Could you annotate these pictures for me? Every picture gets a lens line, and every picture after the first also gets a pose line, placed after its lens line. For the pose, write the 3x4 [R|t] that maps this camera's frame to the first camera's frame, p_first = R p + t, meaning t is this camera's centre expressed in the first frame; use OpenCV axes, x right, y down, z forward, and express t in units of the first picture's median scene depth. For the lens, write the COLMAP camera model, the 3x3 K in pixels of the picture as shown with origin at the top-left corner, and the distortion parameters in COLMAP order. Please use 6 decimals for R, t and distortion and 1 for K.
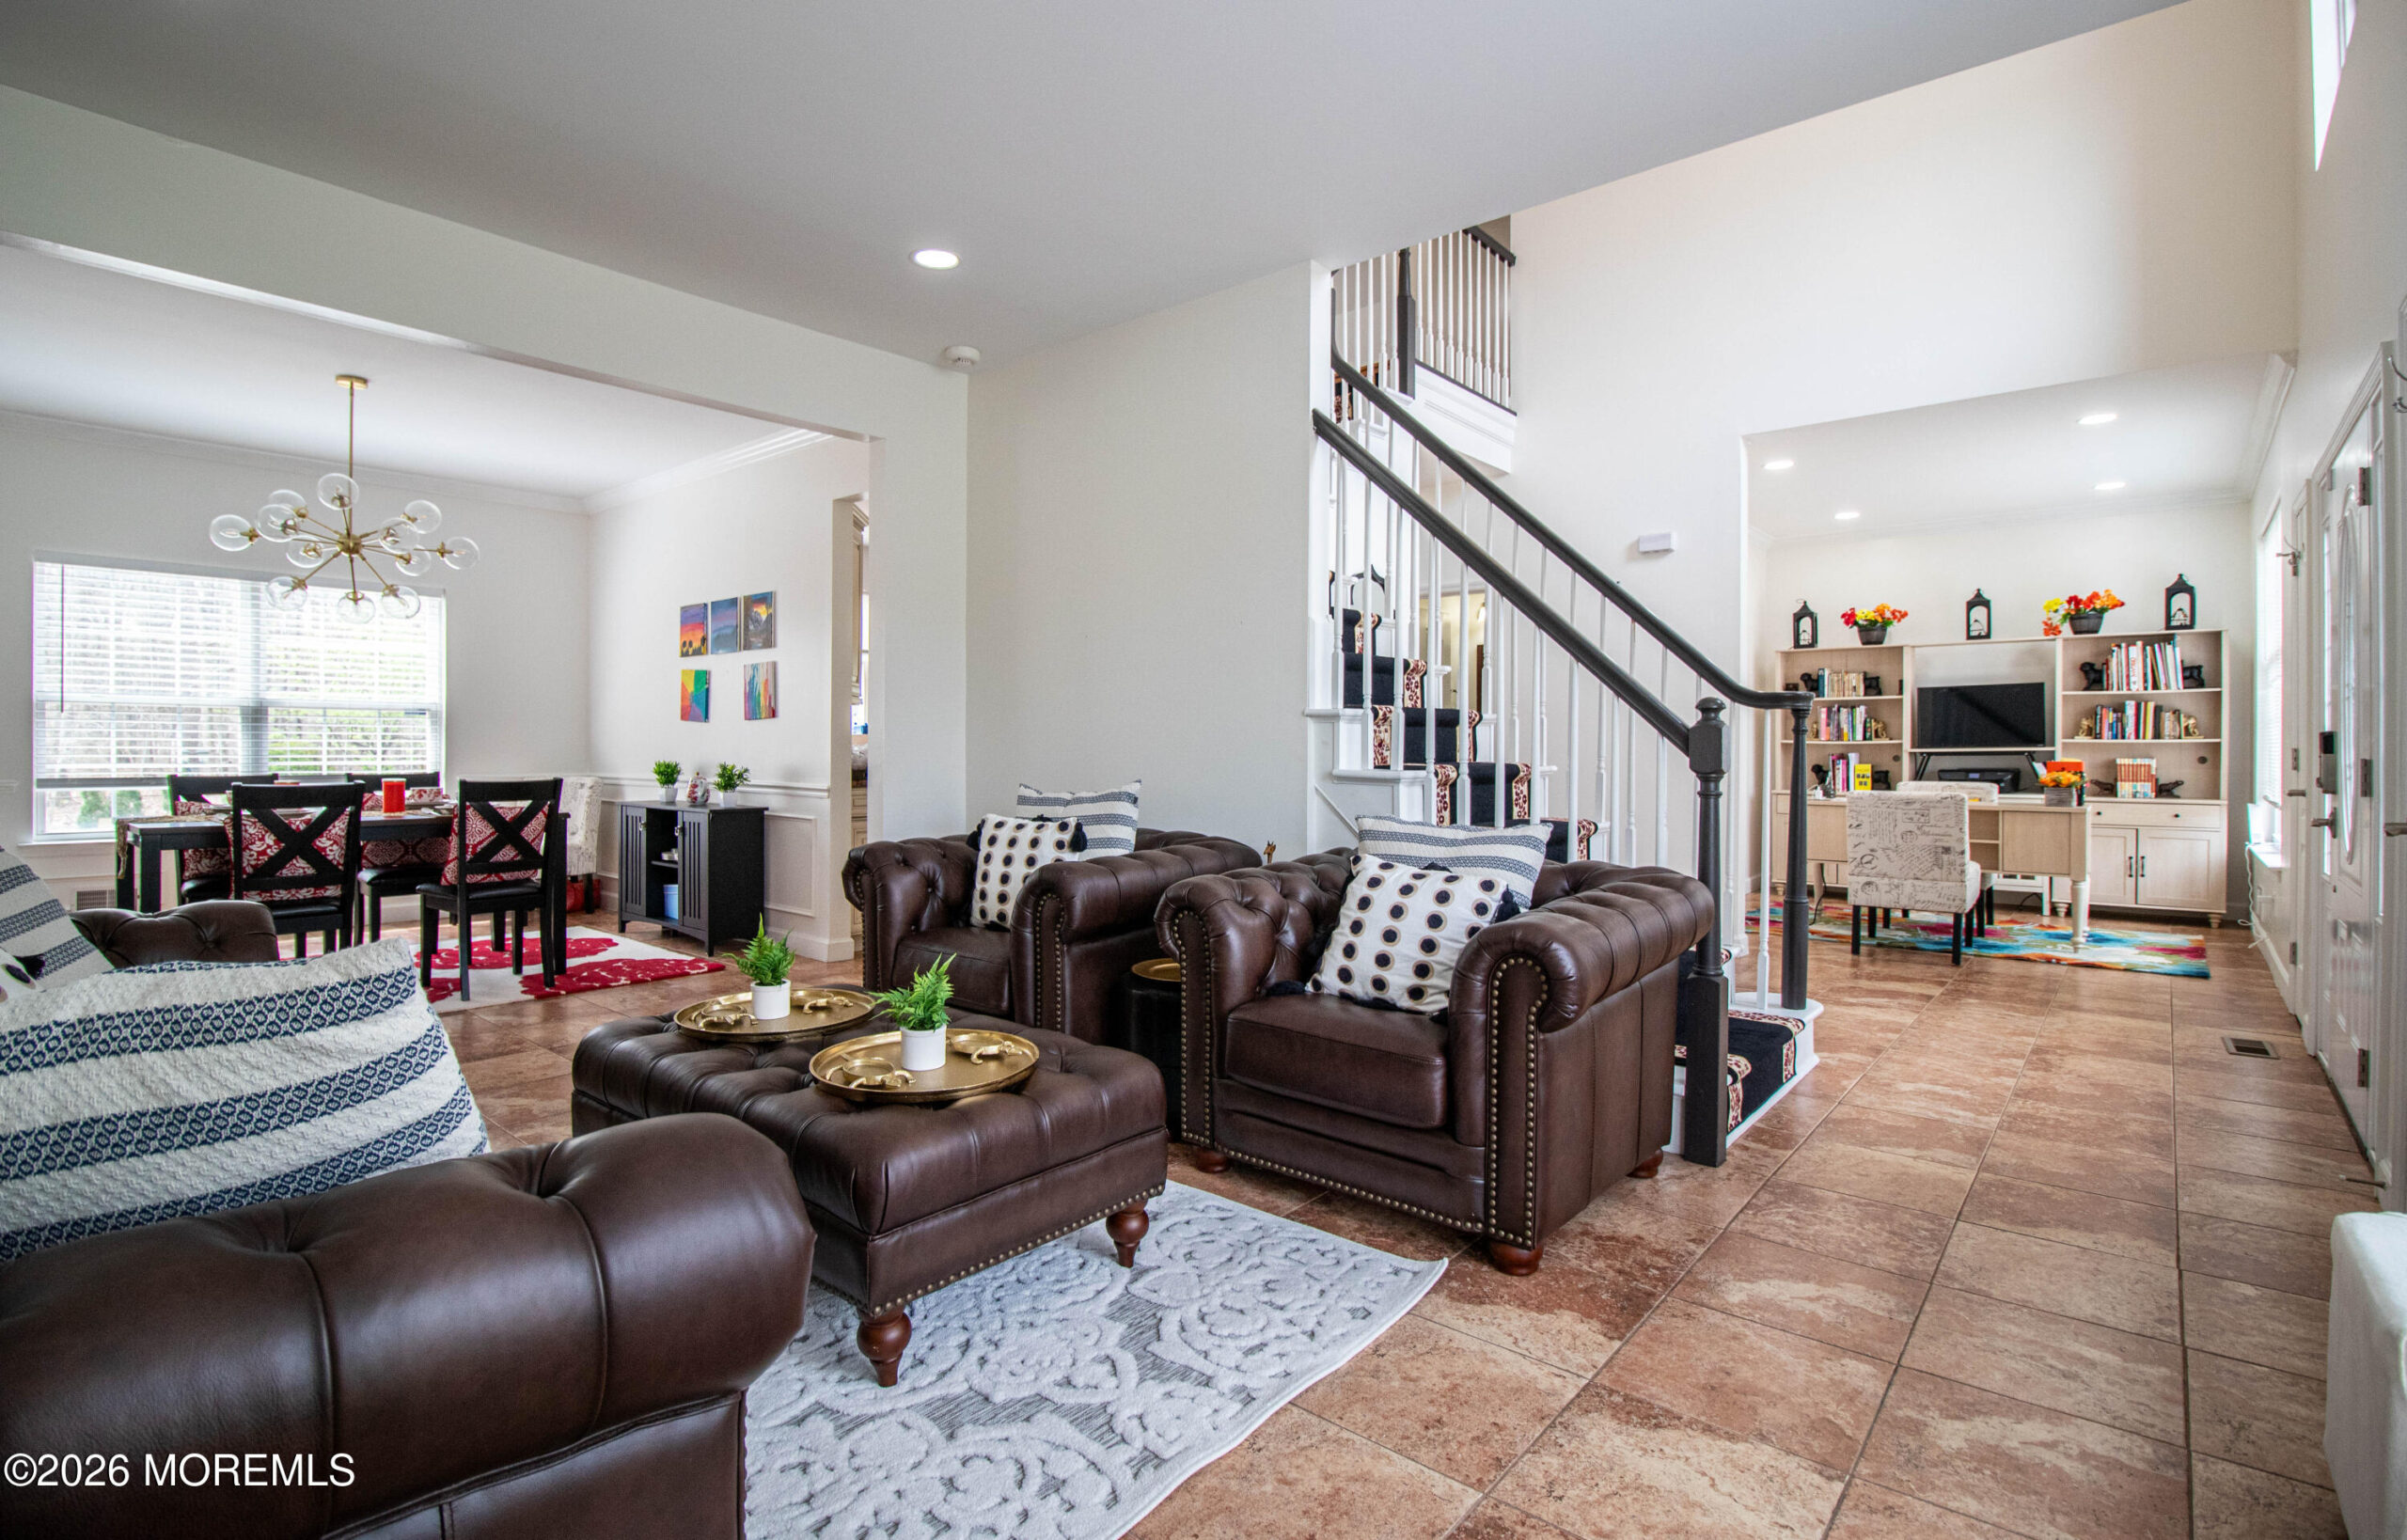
lens RADIAL K [[1195.1, 0, 1217.1], [0, 1195.1, 737.9], [0, 0, 1]] dist [-0.002771, -0.000770]
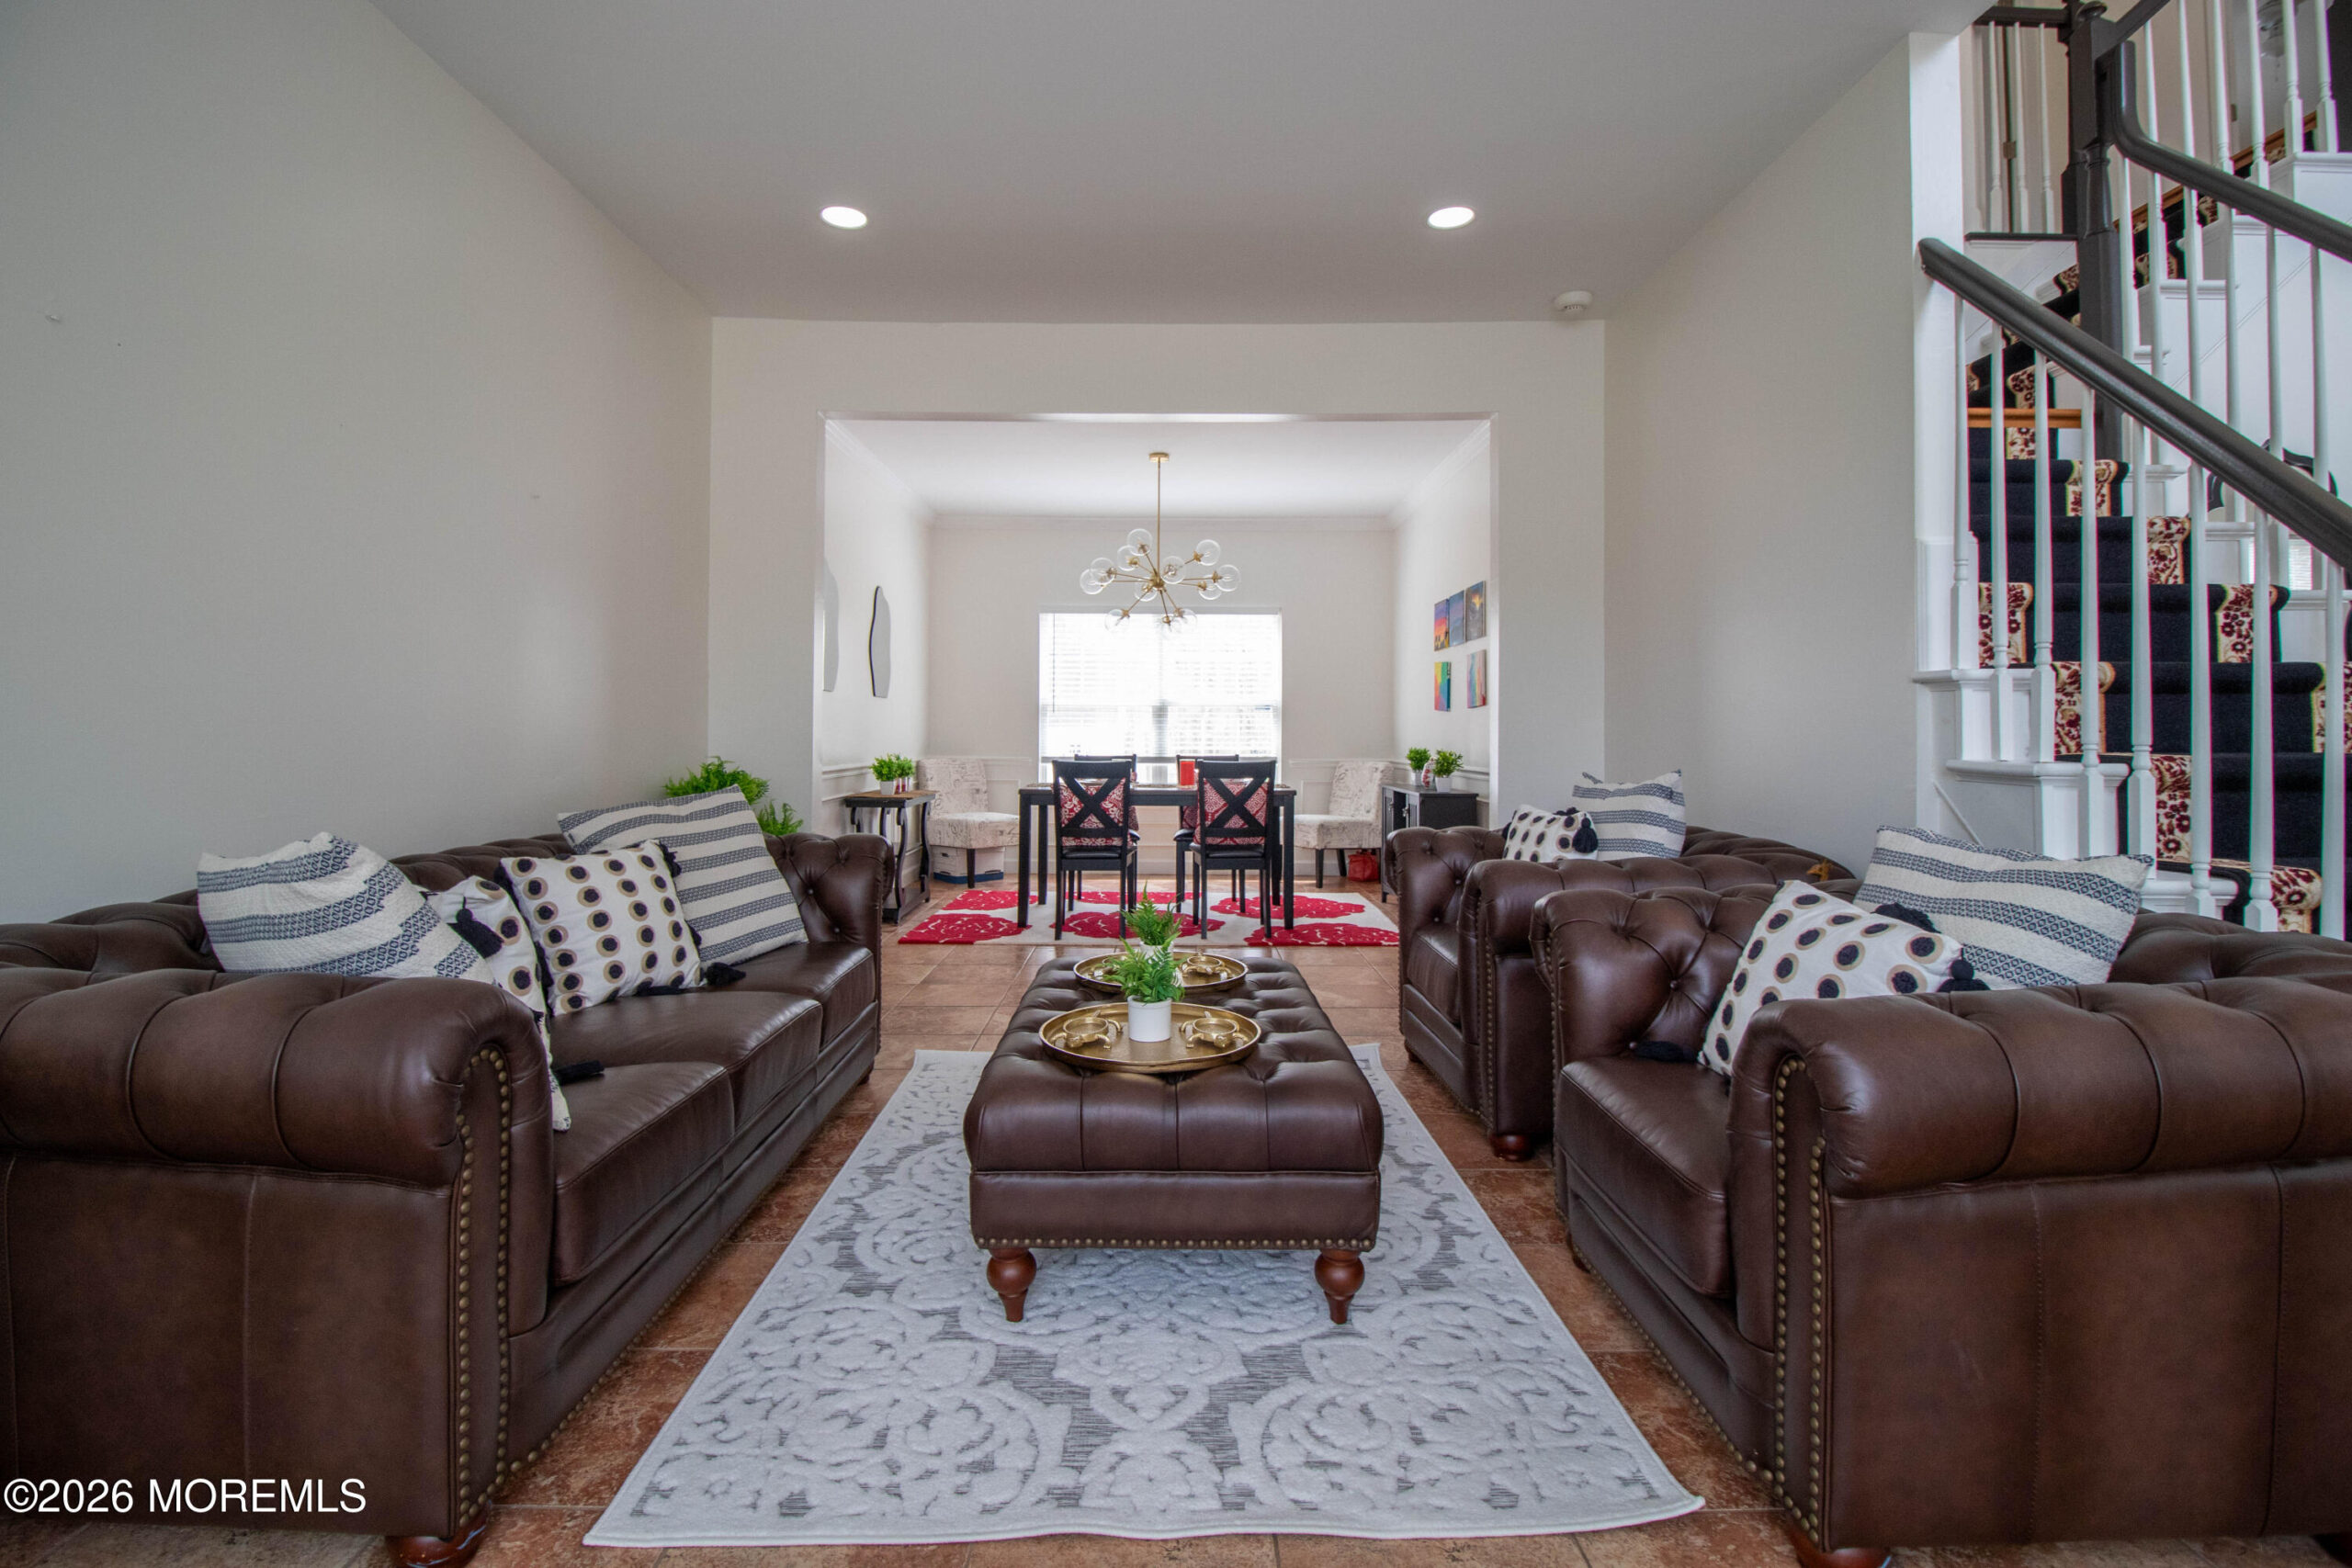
lens RADIAL K [[1168.6, 0, 1148.4], [0, 1168.6, 708.8], [0, 0, 1]] dist [-0.010263, -0.001538]
pose [[0.616340, -0.020475, -0.787214, 0.339819], [0.004638, 0.999739, -0.022371, 0.010178], [0.787466, 0.010137, 0.616275, 0.240809]]
